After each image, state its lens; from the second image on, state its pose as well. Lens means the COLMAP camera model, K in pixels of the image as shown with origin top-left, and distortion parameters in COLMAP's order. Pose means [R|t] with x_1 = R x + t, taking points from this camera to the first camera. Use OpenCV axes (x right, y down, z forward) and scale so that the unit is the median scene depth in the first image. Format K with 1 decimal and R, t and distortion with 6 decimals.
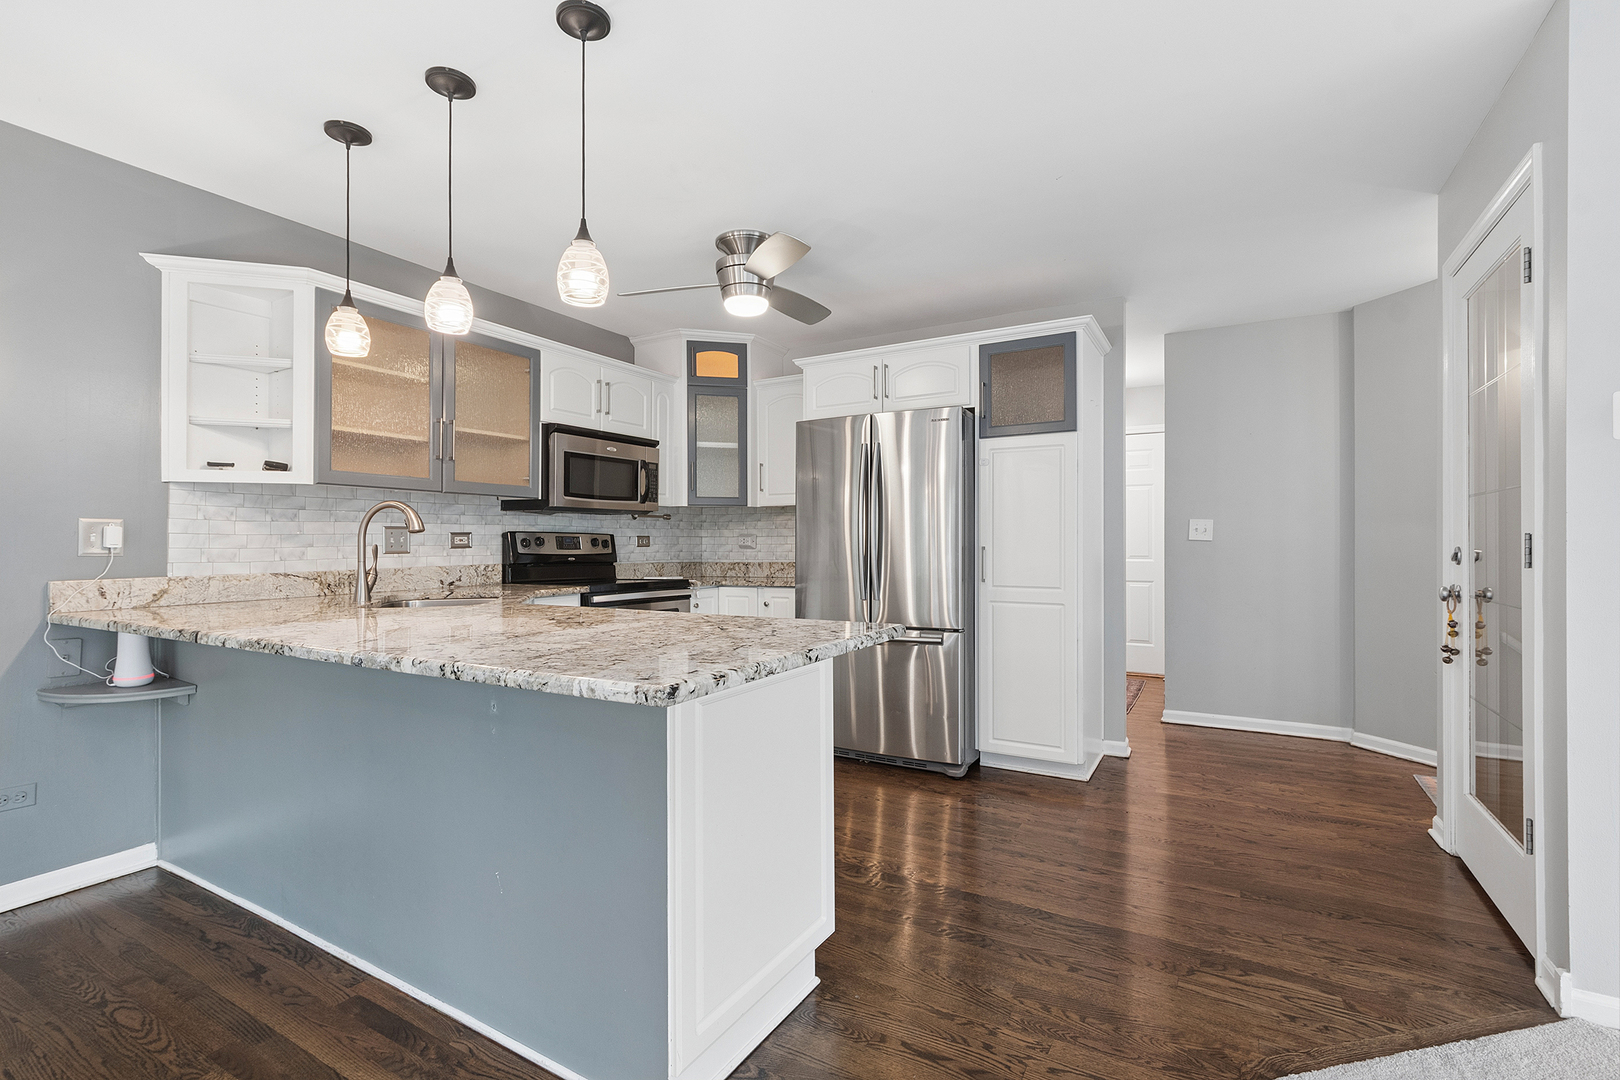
lens RADIAL K [[717.6, 0, 808.0], [0, 717.6, 540.1], [0, 0, 1]] dist [0.001168, -0.001970]
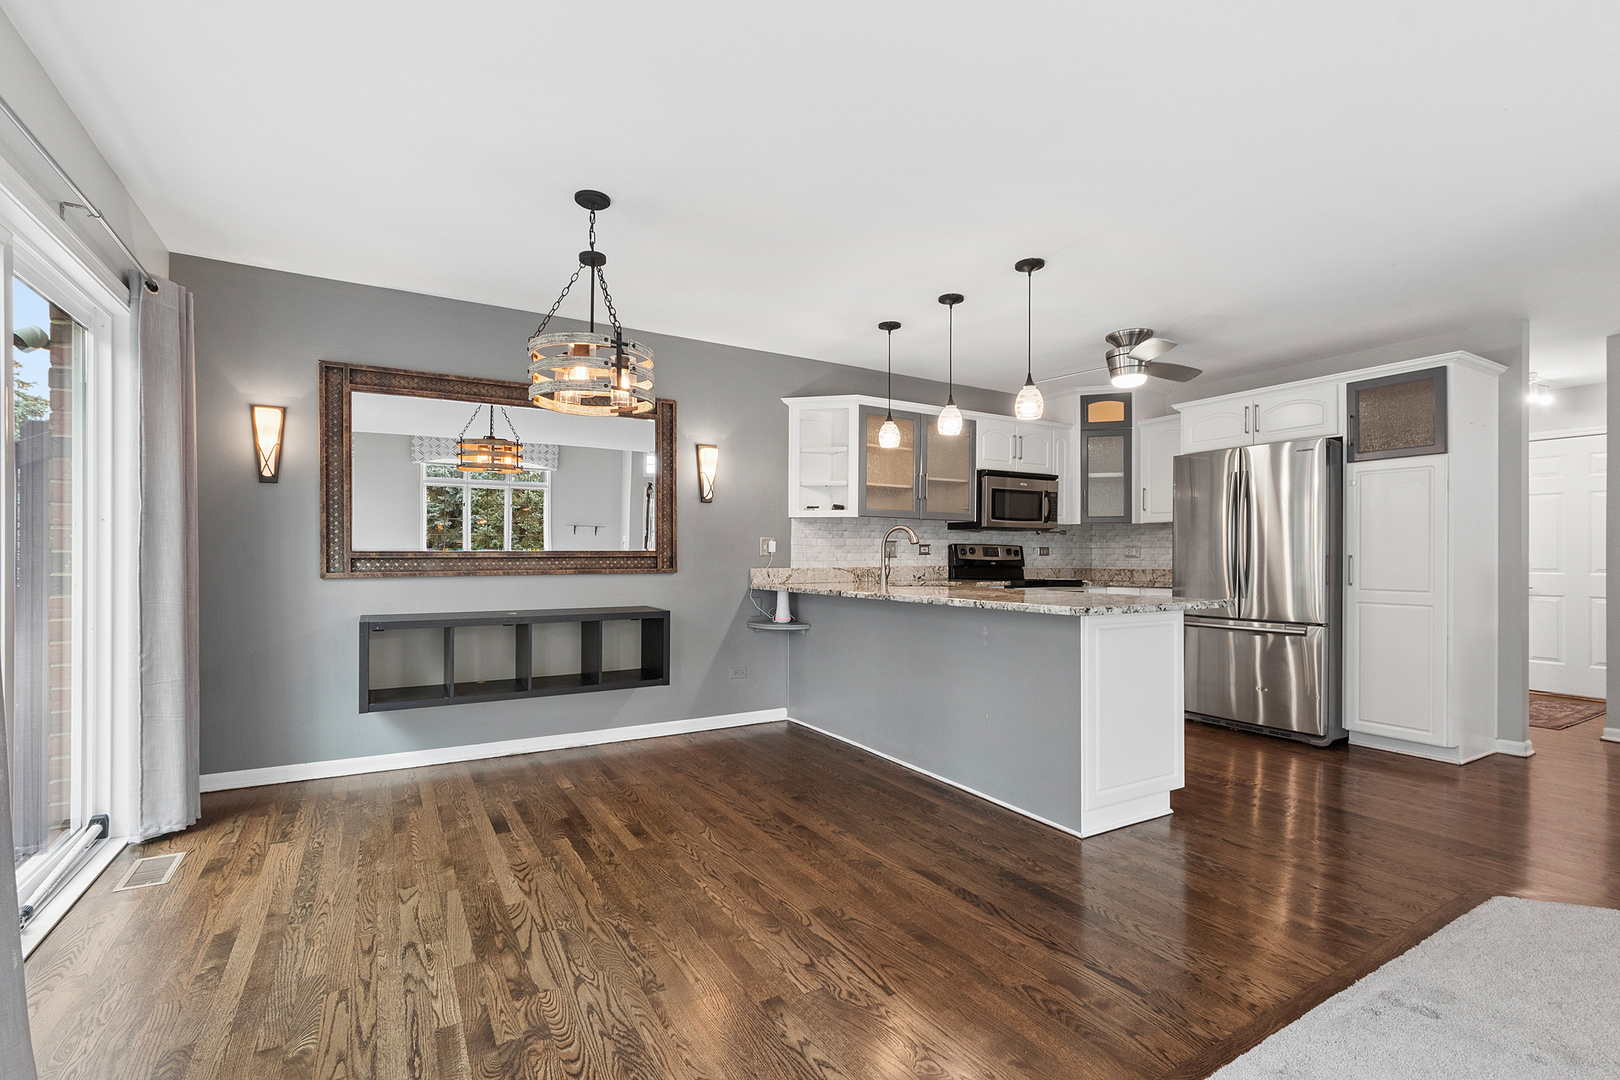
lens RADIAL K [[717.6, 0, 800.4], [0, 717.6, 553.7], [0, 0, 1]] dist [0.001168, -0.001970]
pose [[0.865556, 0.003142, -0.500802, 0.055124], [-0.003640, 0.999993, -0.000016, 0.010572], [0.500798, 0.001837, 0.865562, -0.479655]]
